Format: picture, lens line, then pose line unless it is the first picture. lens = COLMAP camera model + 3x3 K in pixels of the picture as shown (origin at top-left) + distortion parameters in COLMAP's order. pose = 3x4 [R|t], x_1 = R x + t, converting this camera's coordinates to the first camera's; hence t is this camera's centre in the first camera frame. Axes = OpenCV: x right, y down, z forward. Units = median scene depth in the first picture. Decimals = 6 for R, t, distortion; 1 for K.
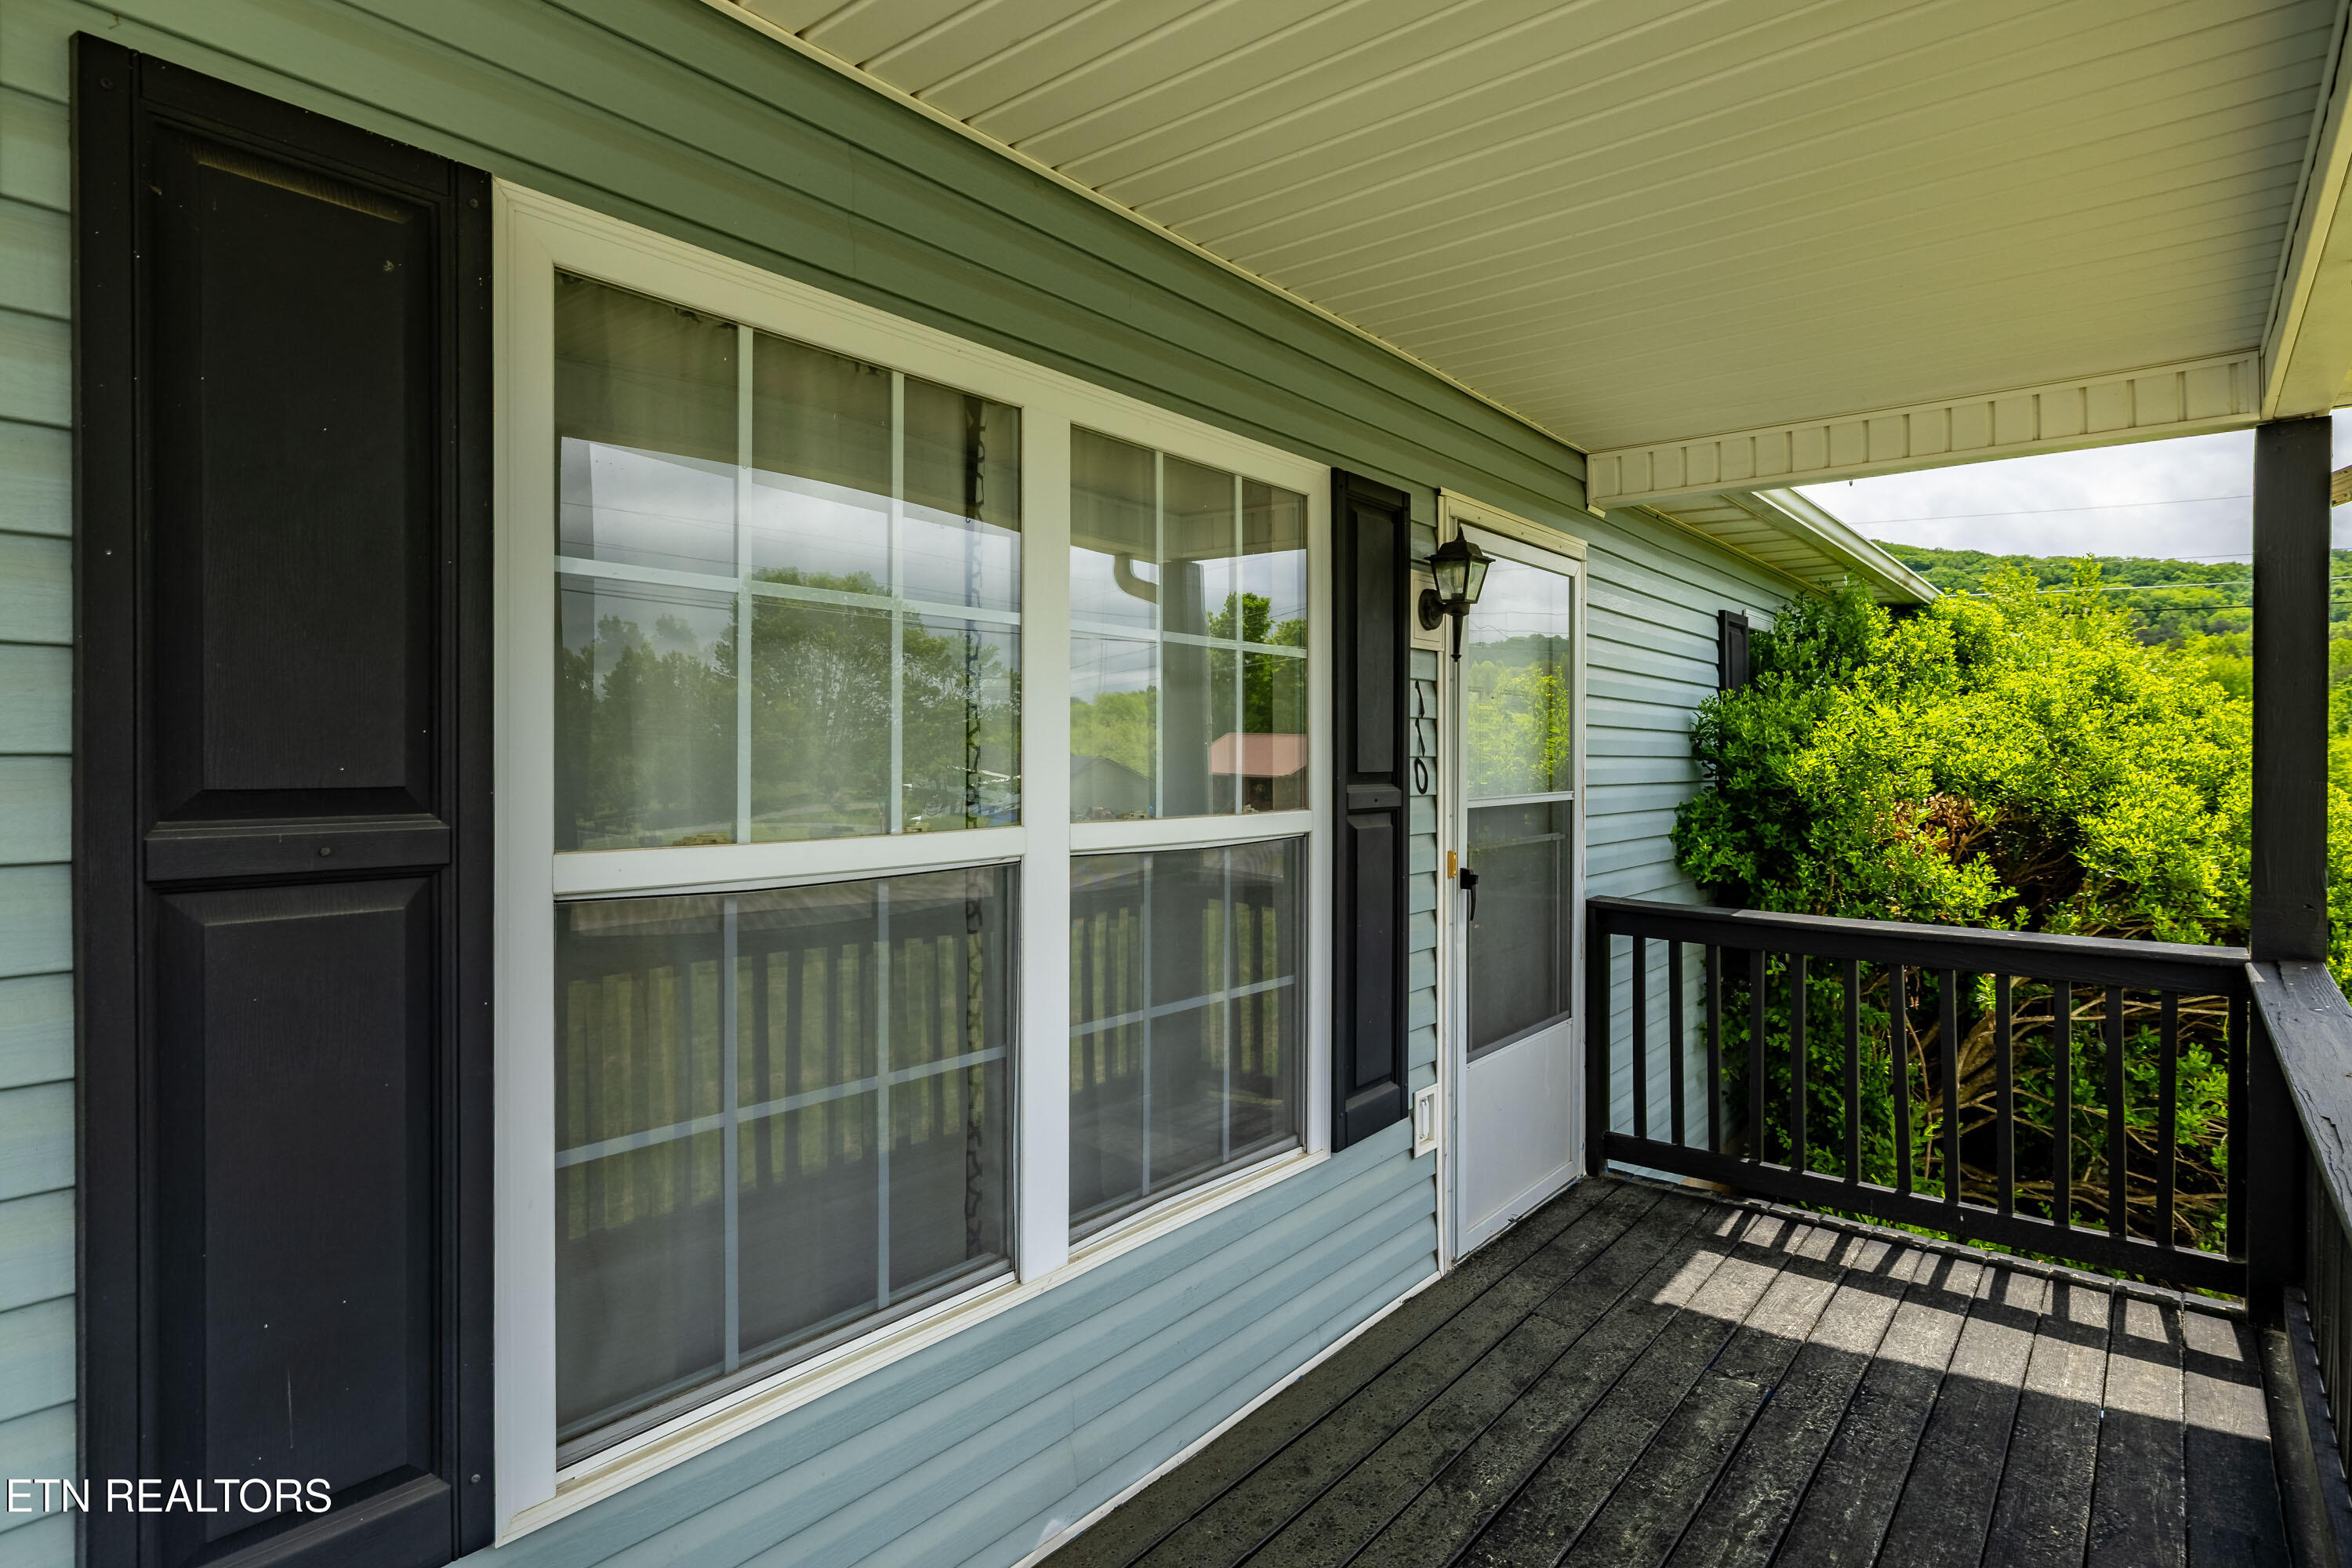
lens RADIAL K [[1269.0, 0, 1176.0], [0, 1269.0, 784.0], [0, 0, 1]] dist [-0.008319, 0.000809]
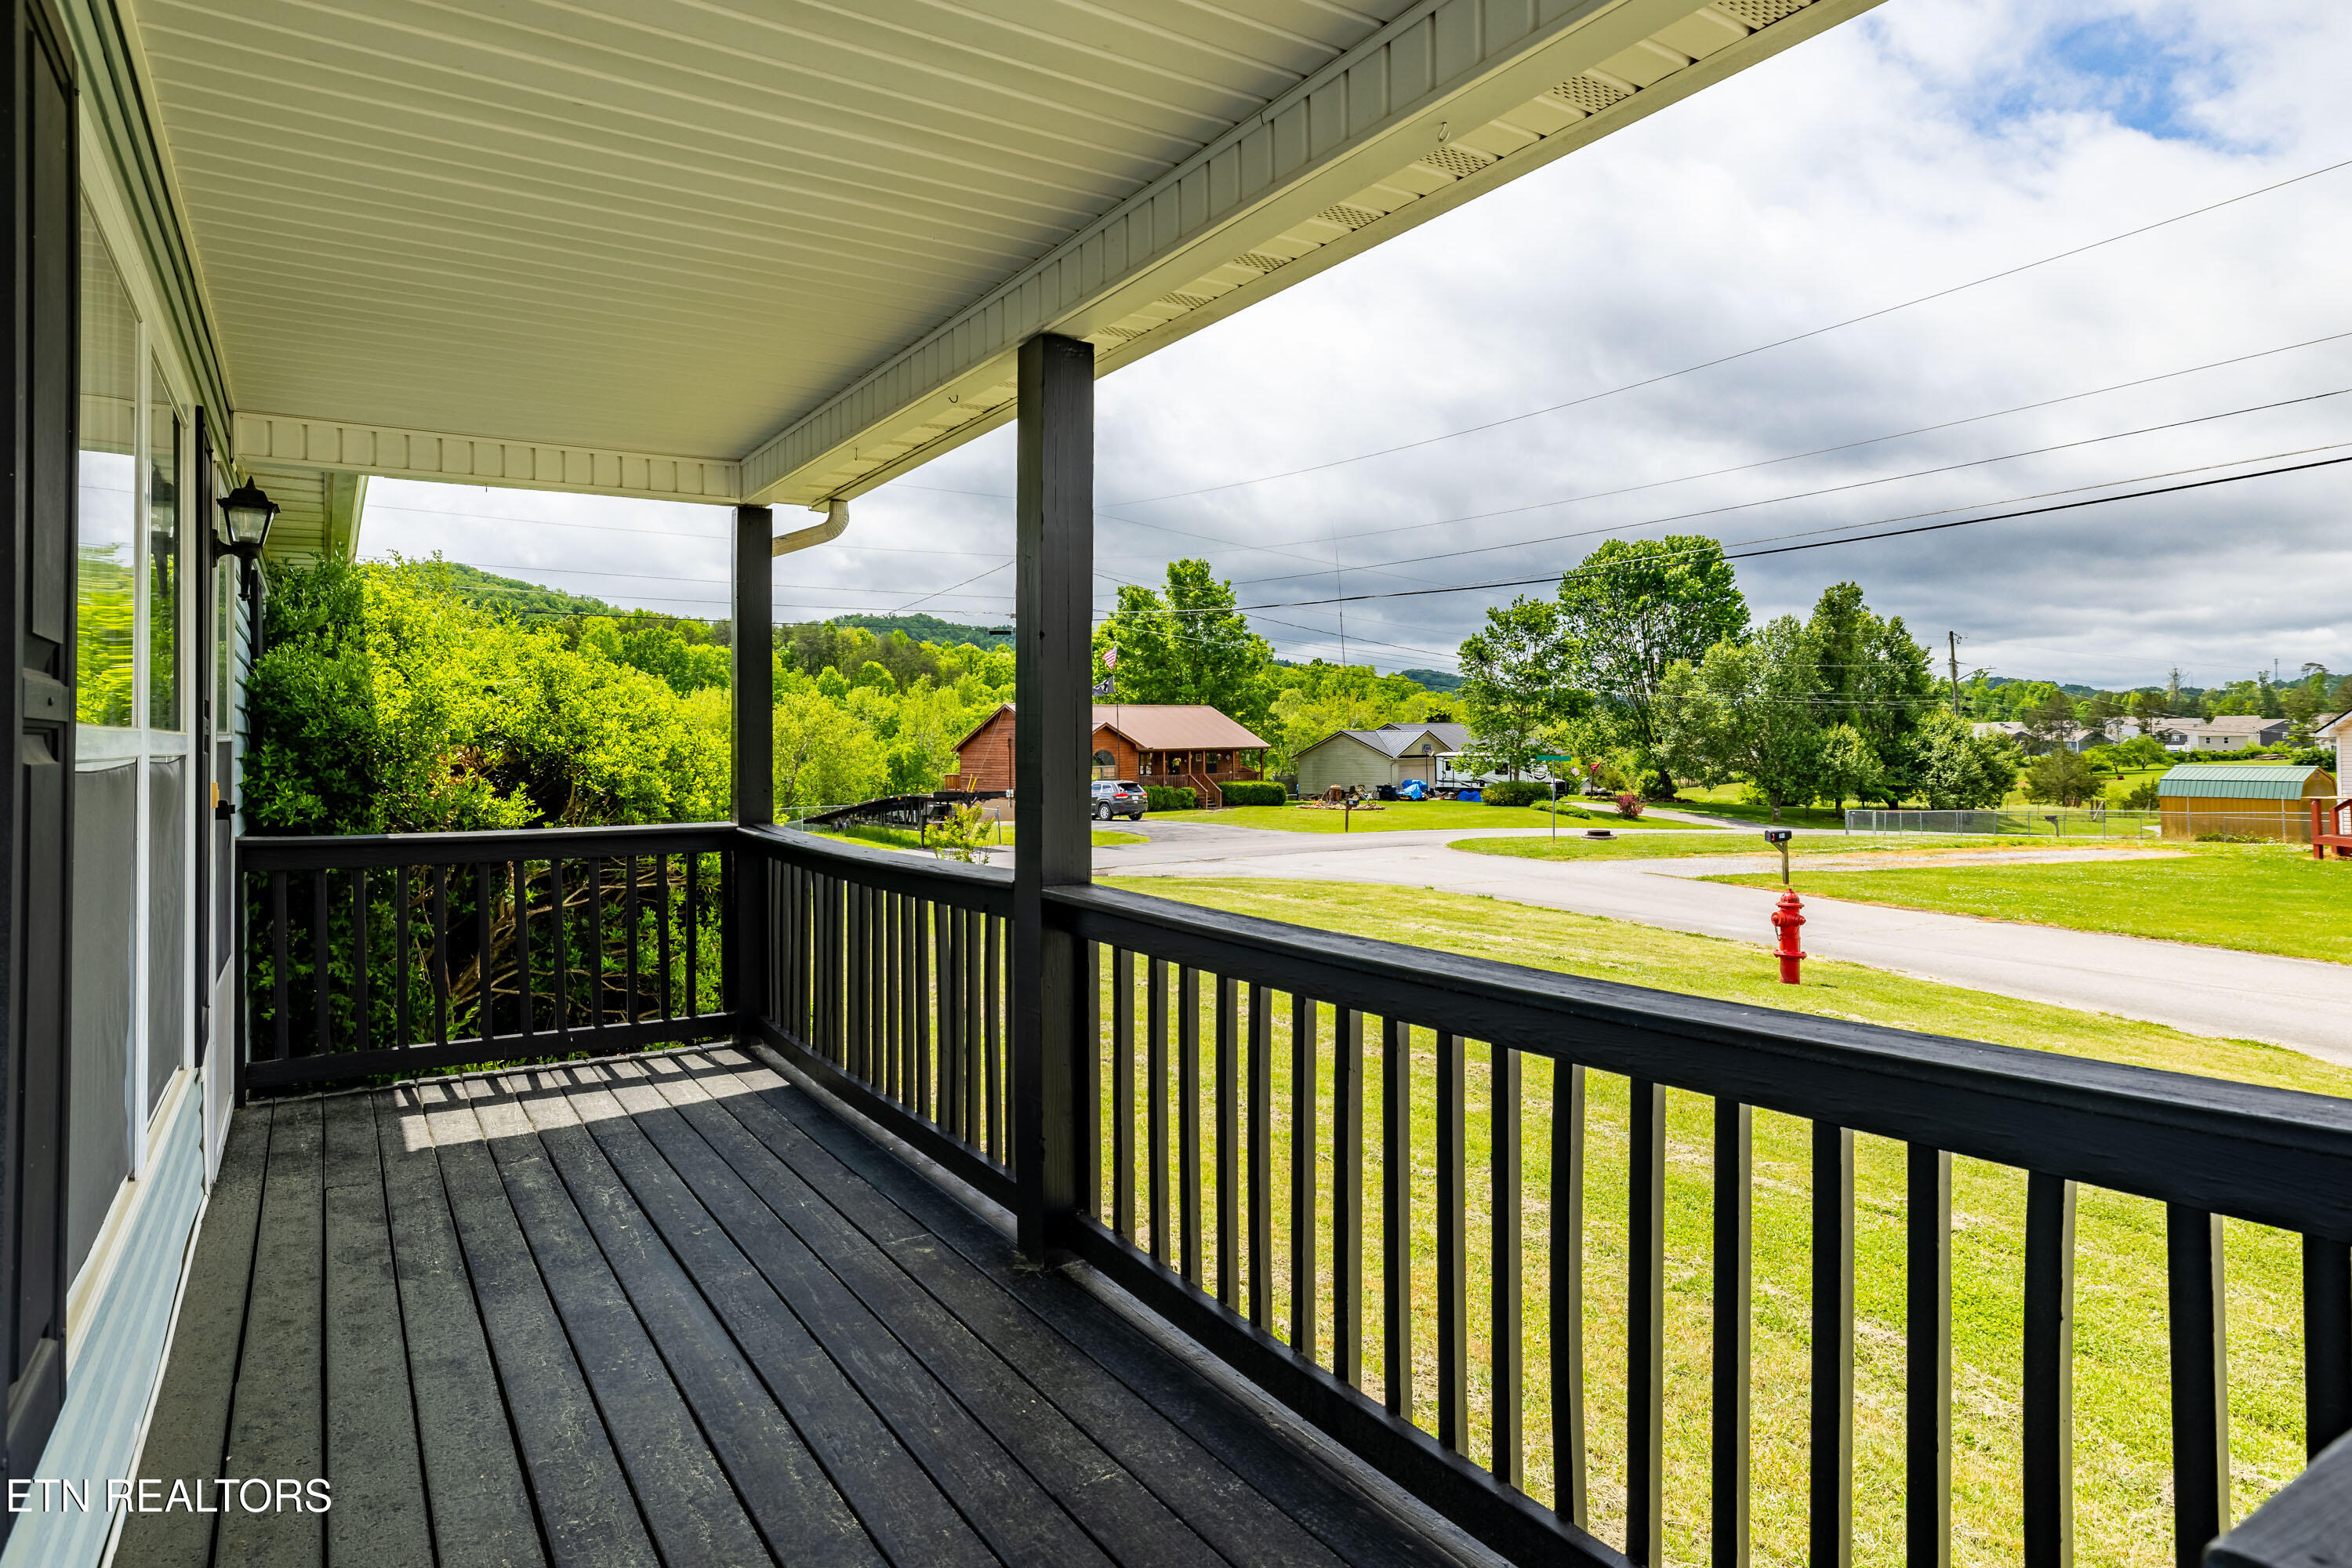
lens RADIAL K [[1305.0, 0, 1186.2], [0, 1305.0, 742.1], [0, 0, 1]] dist [-0.005966, 0.000898]
pose [[0.305562, -0.007132, 0.952146, -0.587129], [0.031739, 0.999493, -0.002699, 0.051801], [-0.951643, 0.031045, 0.305633, -0.087901]]
